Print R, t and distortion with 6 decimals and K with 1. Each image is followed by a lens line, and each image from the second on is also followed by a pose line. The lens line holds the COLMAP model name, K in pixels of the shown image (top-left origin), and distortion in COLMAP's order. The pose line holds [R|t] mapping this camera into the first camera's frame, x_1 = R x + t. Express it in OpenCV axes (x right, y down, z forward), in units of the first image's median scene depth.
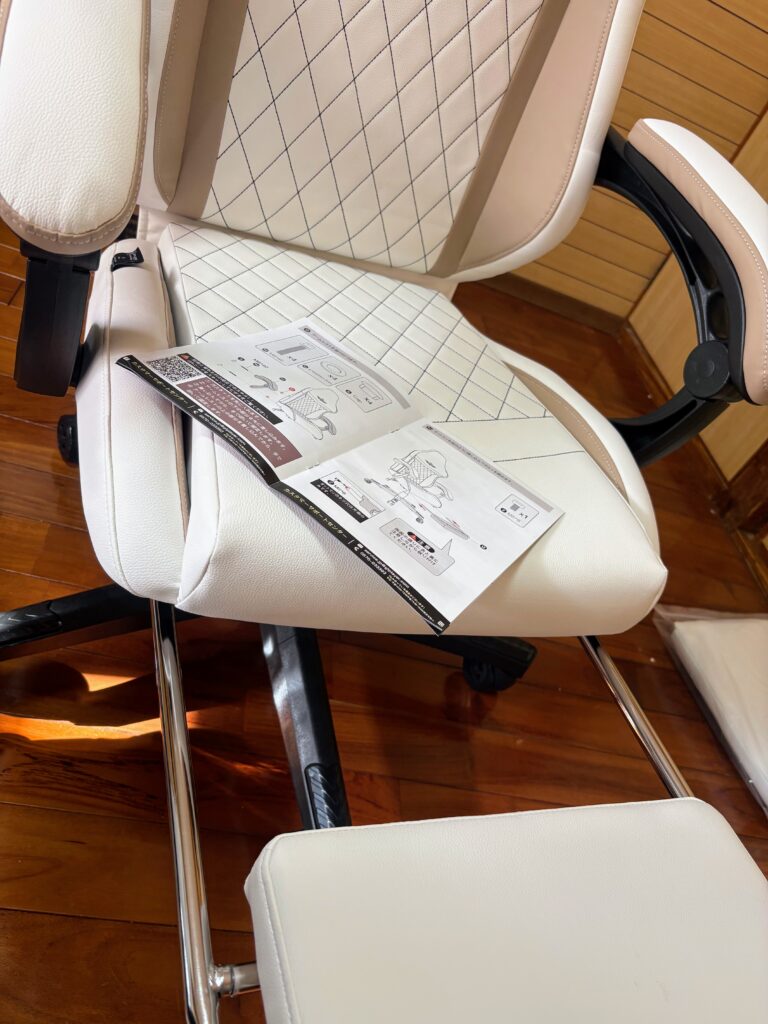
lens RADIAL K [[767.9, 0, 397.0], [0, 767.9, 491.2], [0, 0, 1]] dist [0.010589, -0.003456]
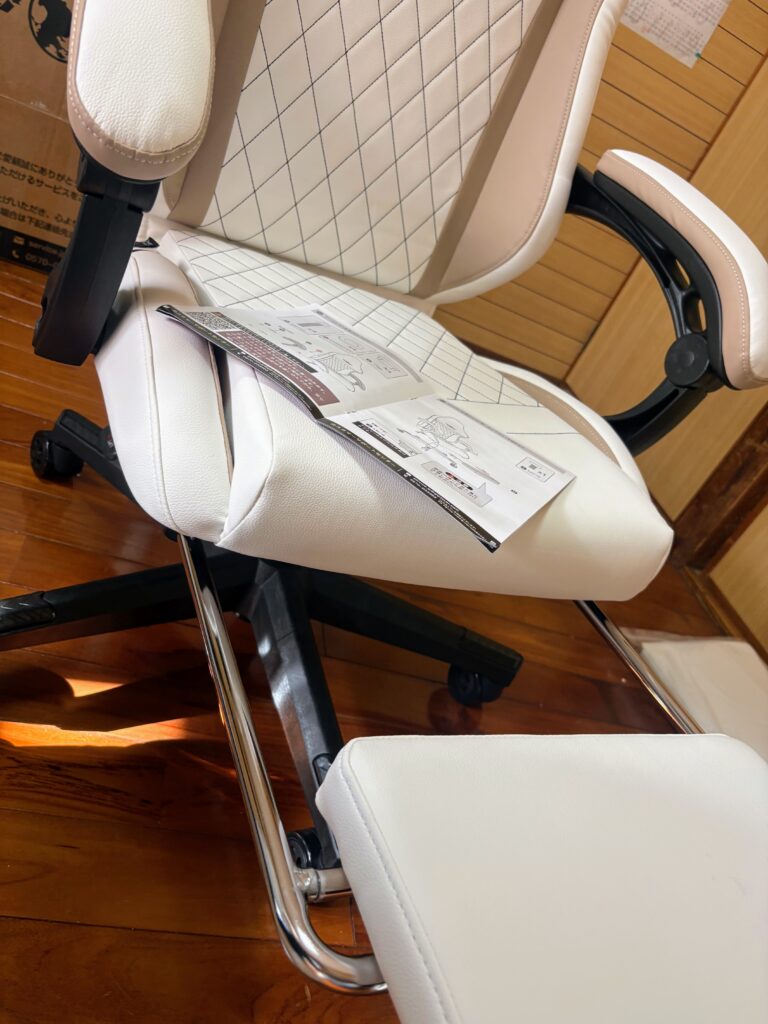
lens RADIAL K [[767.9, 0, 397.0], [0, 767.9, 491.2], [0, 0, 1]] dist [0.010589, -0.003456]
pose [[0.994559, -0.005615, 0.104022, -0.112346], [0.018413, 0.992300, -0.122484, 0.144726], [-0.102533, 0.123733, 0.987004, -0.004208]]
